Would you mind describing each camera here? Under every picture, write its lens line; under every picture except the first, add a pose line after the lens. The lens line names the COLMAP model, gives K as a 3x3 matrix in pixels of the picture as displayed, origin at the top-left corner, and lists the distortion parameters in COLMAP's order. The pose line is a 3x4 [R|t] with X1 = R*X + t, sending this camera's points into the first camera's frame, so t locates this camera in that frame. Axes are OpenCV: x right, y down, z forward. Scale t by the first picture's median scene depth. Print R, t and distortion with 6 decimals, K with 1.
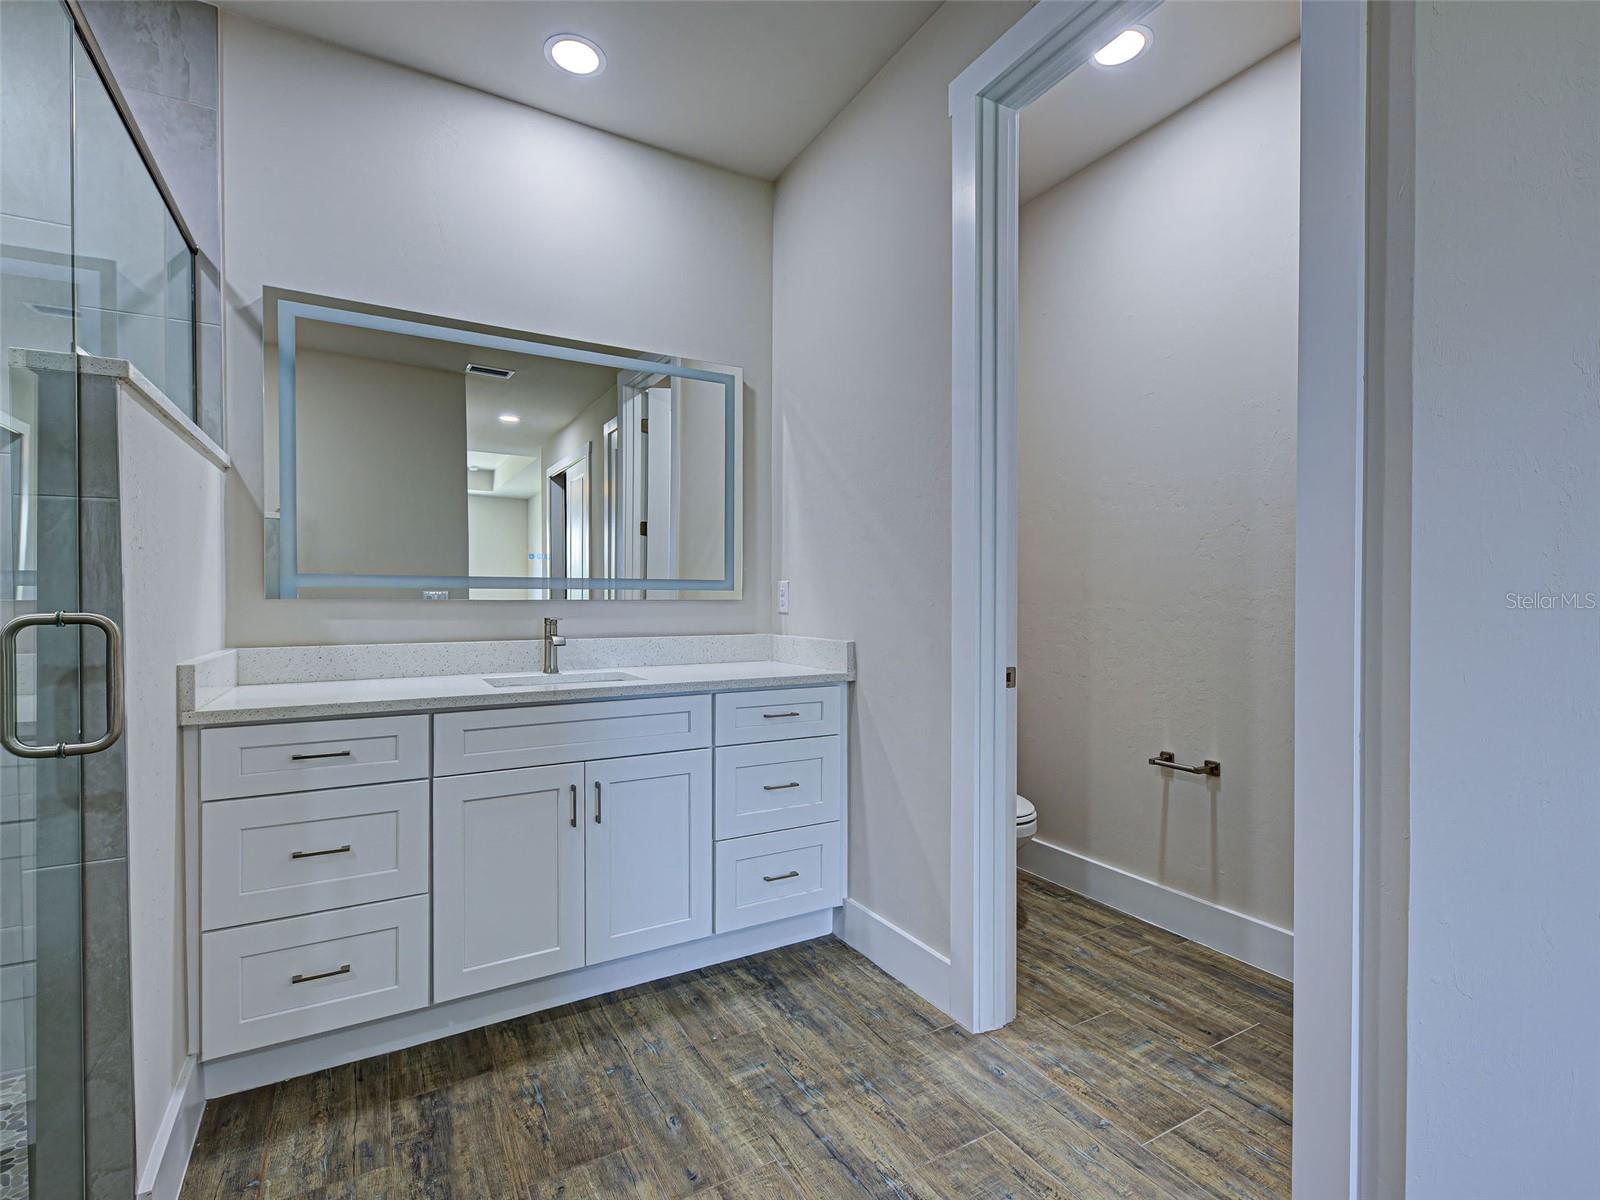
lens RADIAL K [[738.6, 0, 774.6], [0, 738.6, 607.7], [0, 0, 1]] dist [0.021852, -0.013544]
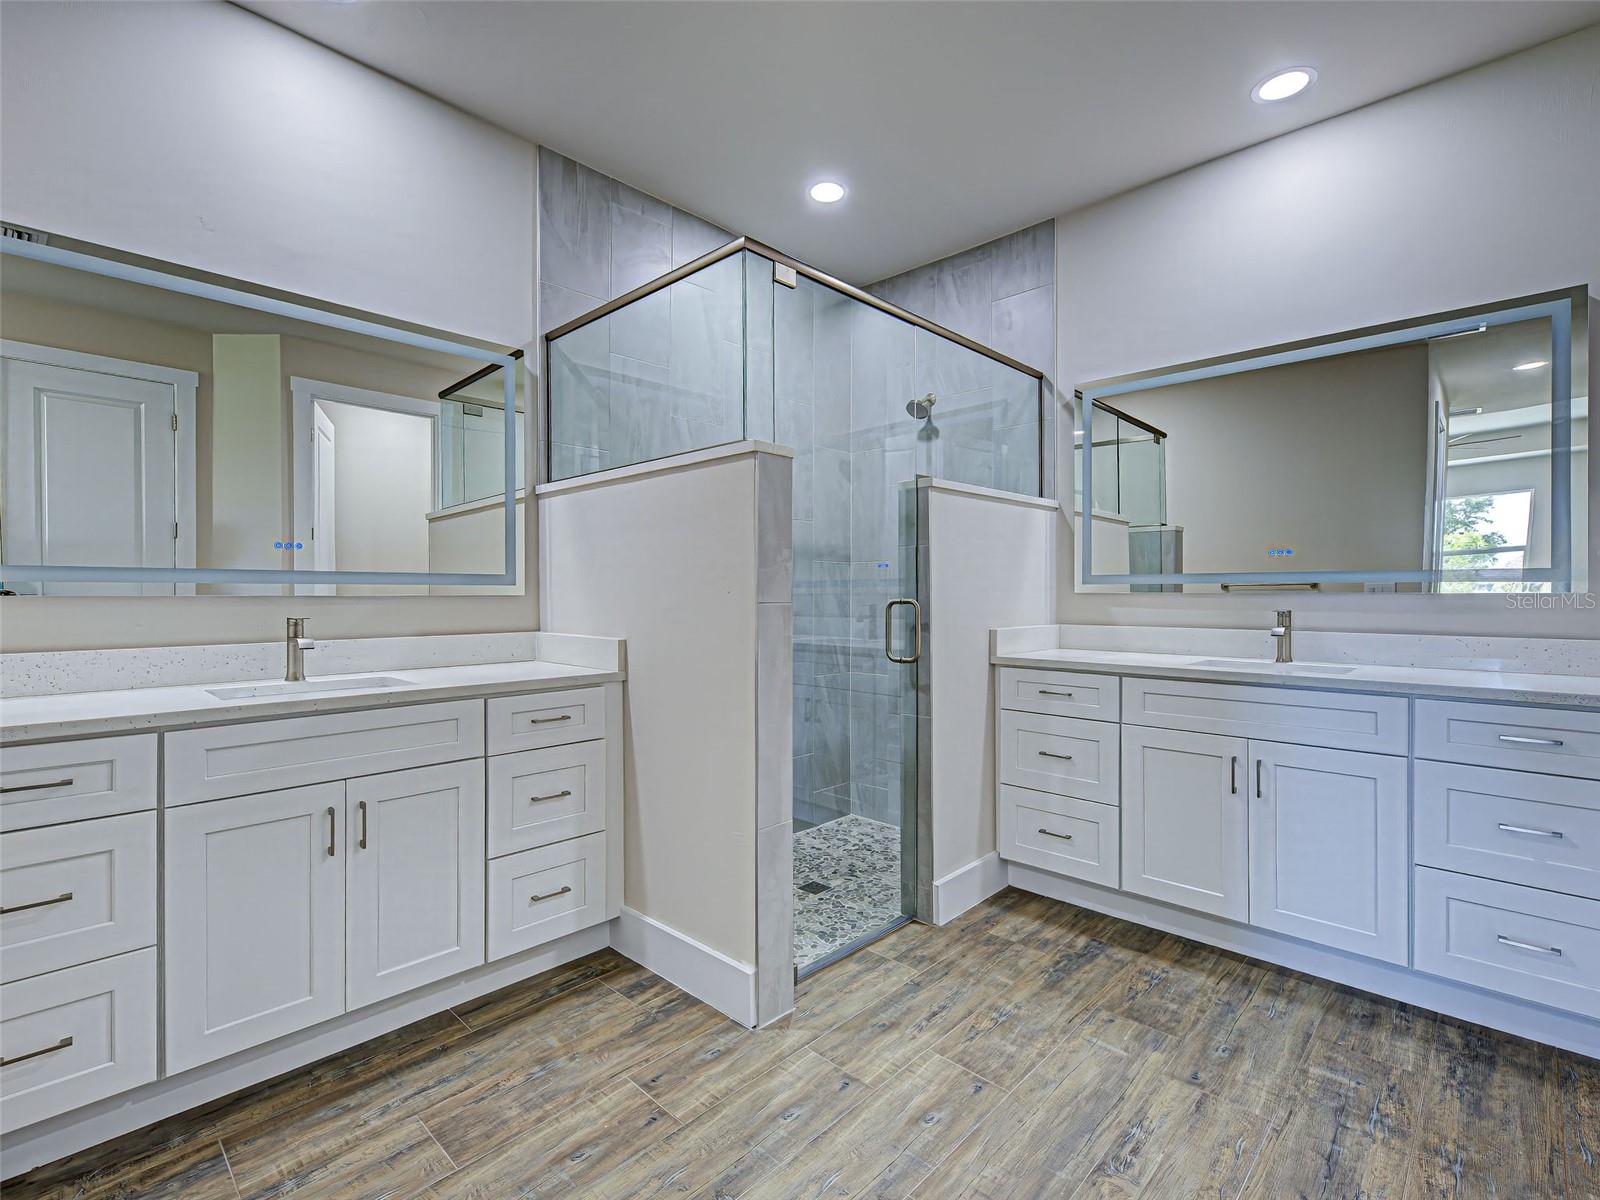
lens RADIAL K [[738.6, 0, 774.6], [0, 738.6, 607.7], [0, 0, 1]] dist [0.021852, -0.013544]
pose [[0.259817, 0.018624, -0.965478, 0.714349], [-0.010082, 0.999812, 0.016574, 0.000590], [0.965605, 0.005428, 0.259956, 0.030865]]
